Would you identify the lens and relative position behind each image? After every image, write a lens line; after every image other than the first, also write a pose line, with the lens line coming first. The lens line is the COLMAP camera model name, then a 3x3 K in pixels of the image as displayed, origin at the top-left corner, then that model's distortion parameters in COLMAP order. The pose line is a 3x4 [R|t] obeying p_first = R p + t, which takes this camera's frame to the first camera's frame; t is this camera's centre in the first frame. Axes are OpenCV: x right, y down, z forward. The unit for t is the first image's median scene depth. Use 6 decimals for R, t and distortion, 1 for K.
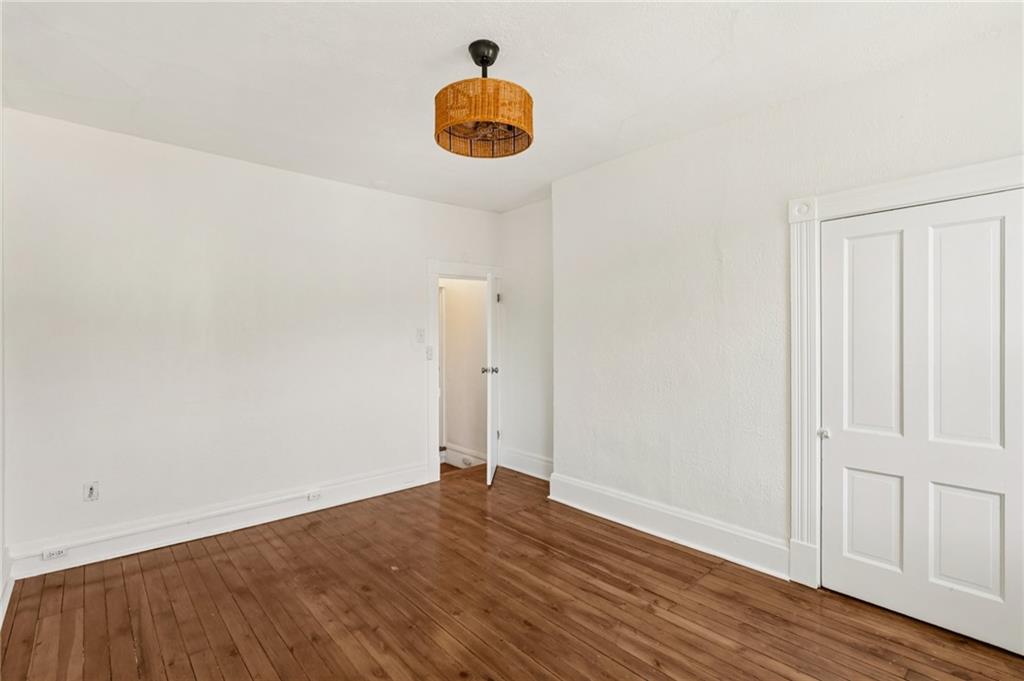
lens RADIAL K [[480.2, 0, 510.4], [0, 480.2, 342.2], [0, 0, 1]] dist [0.002128, 0.001258]
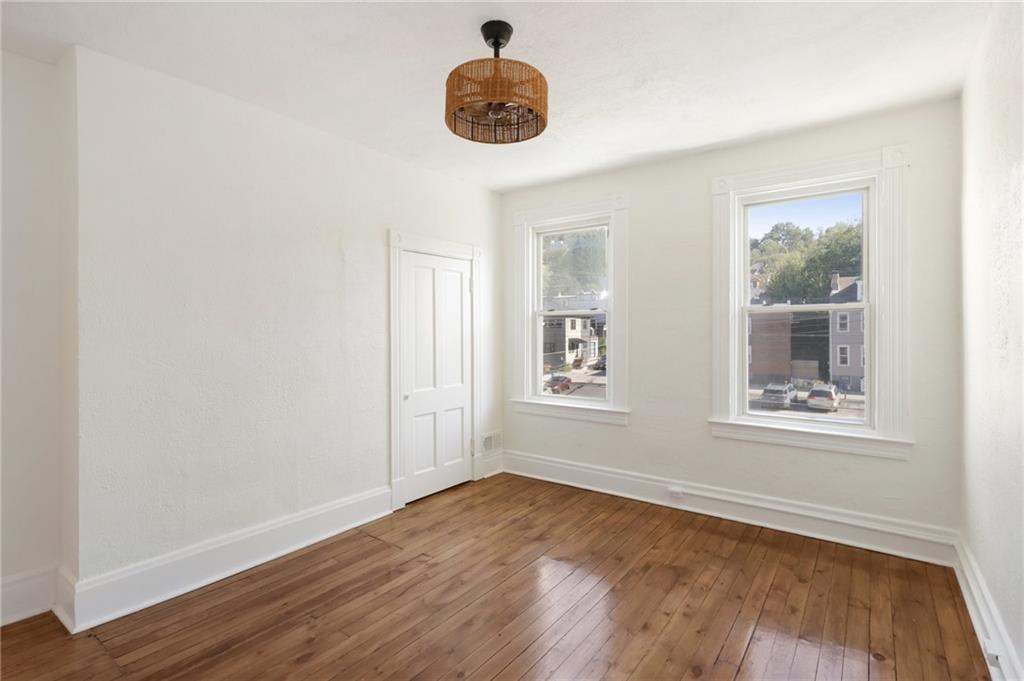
lens RADIAL K [[480.2, 0, 511.1], [0, 480.2, 332.5], [0, 0, 1]] dist [0.002128, 0.001258]
pose [[-0.198444, 0.000996, 0.980112, -0.817315], [0.013250, 0.999911, 0.001667, -0.002925], [-0.980023, 0.013317, -0.198439, 0.959342]]
